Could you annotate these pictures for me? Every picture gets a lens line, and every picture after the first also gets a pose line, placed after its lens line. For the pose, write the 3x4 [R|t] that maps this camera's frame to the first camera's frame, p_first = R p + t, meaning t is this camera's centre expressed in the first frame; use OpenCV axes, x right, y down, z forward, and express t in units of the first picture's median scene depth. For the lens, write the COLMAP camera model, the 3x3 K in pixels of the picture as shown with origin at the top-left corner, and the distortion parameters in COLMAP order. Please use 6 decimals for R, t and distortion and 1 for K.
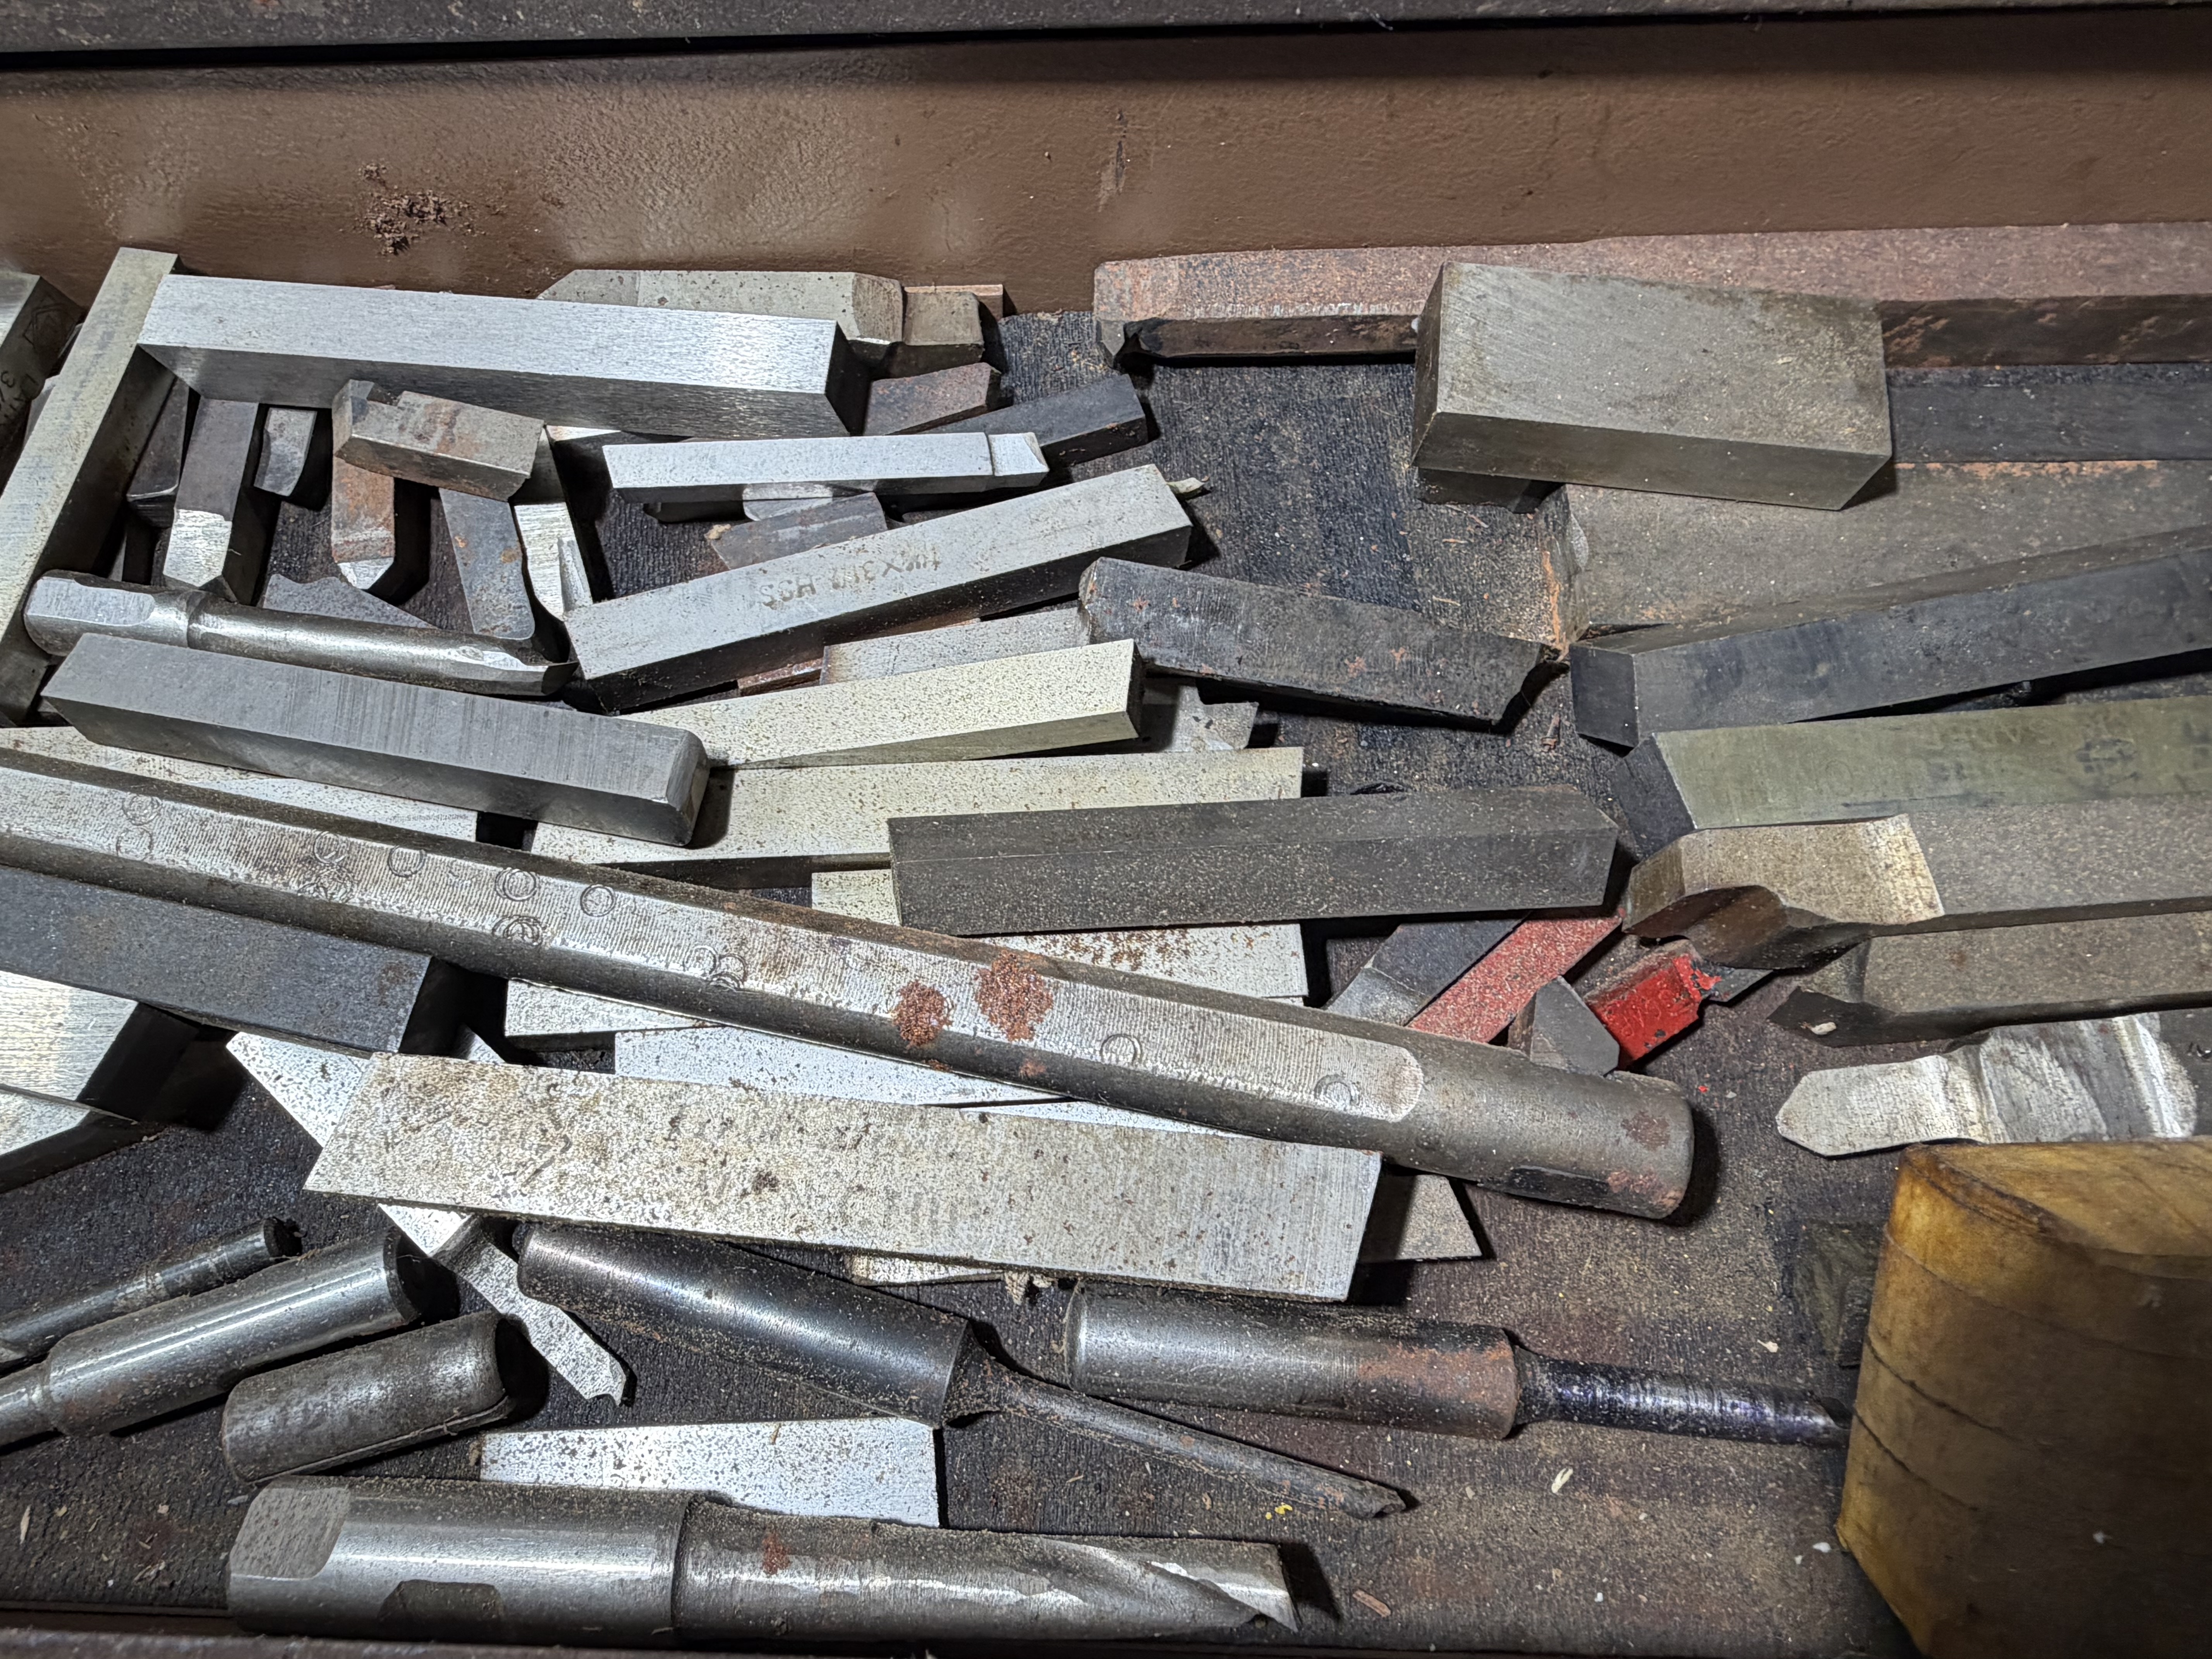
lens RADIAL K [[1366.7, 0, 1106.0], [0, 1366.7, 829.5], [0, 0, 1]] dist [0.003464, -0.000122]
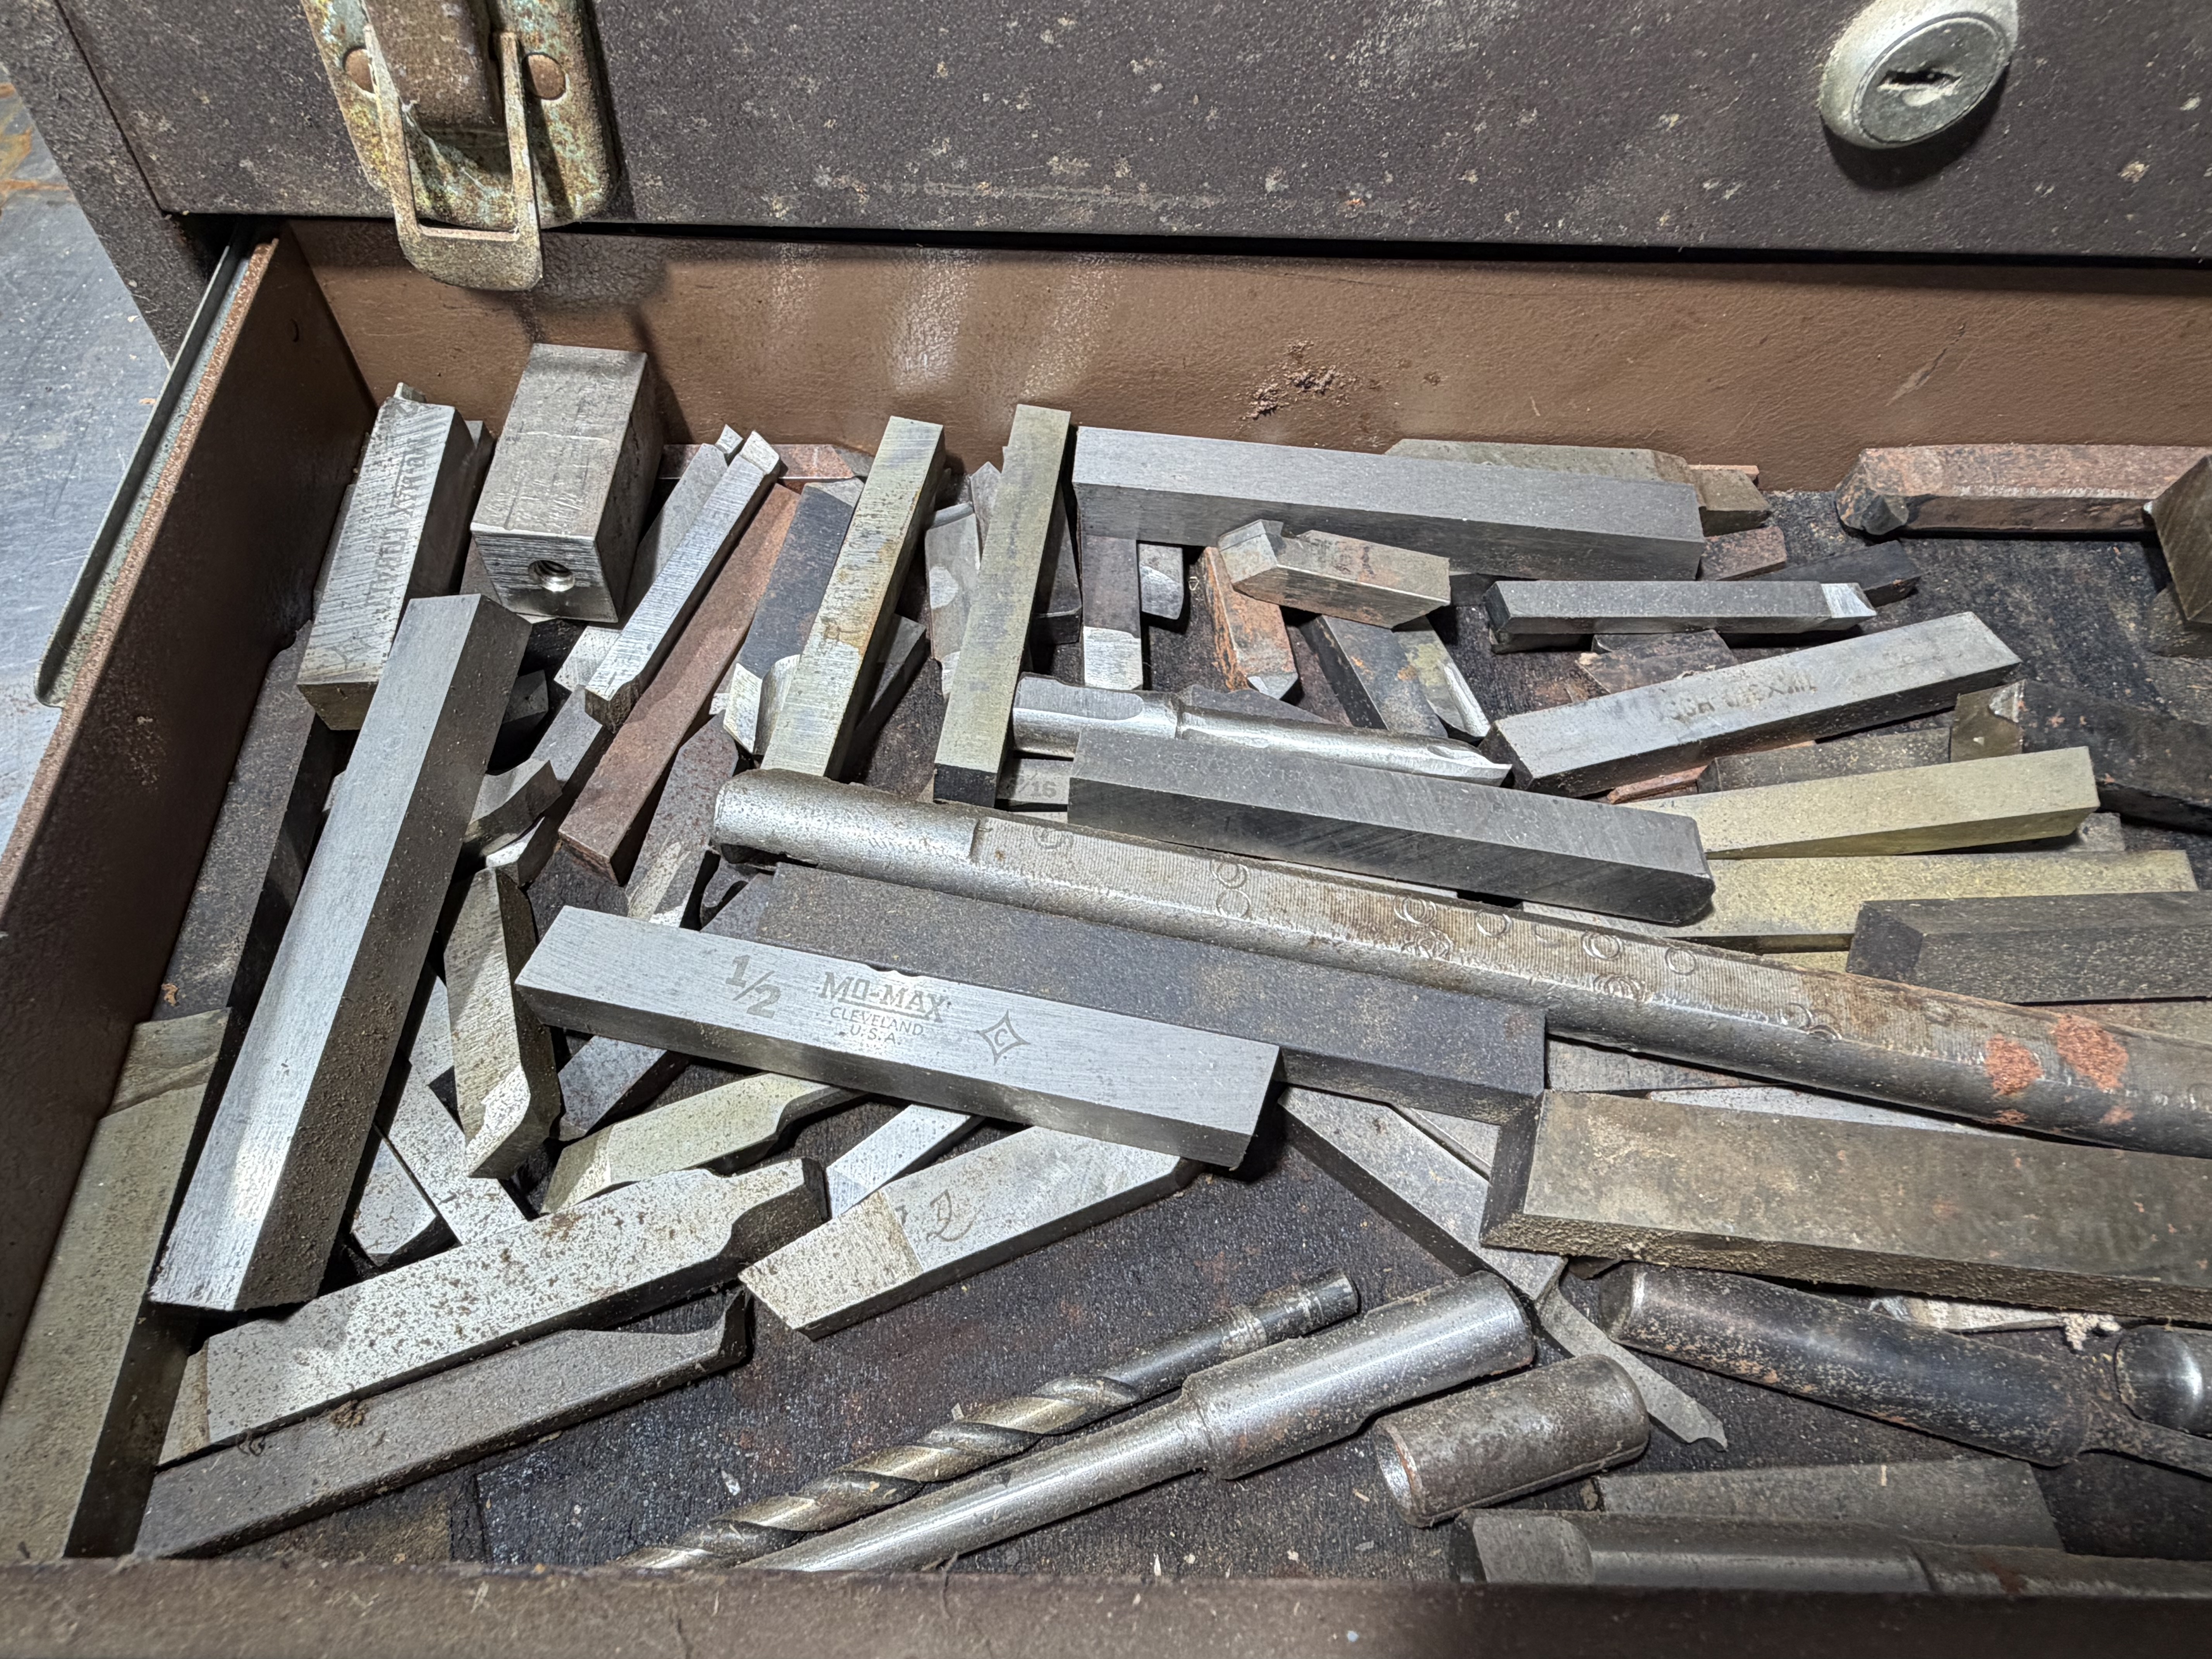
lens RADIAL K [[1366.7, 0, 1106.0], [0, 1366.7, 829.5], [0, 0, 1]] dist [0.003464, -0.000122]
pose [[0.998305, 0.023880, 0.053076, -0.746468], [-0.014889, 0.986388, -0.163761, 0.112381], [-0.056264, 0.162694, 0.985071, -0.062856]]
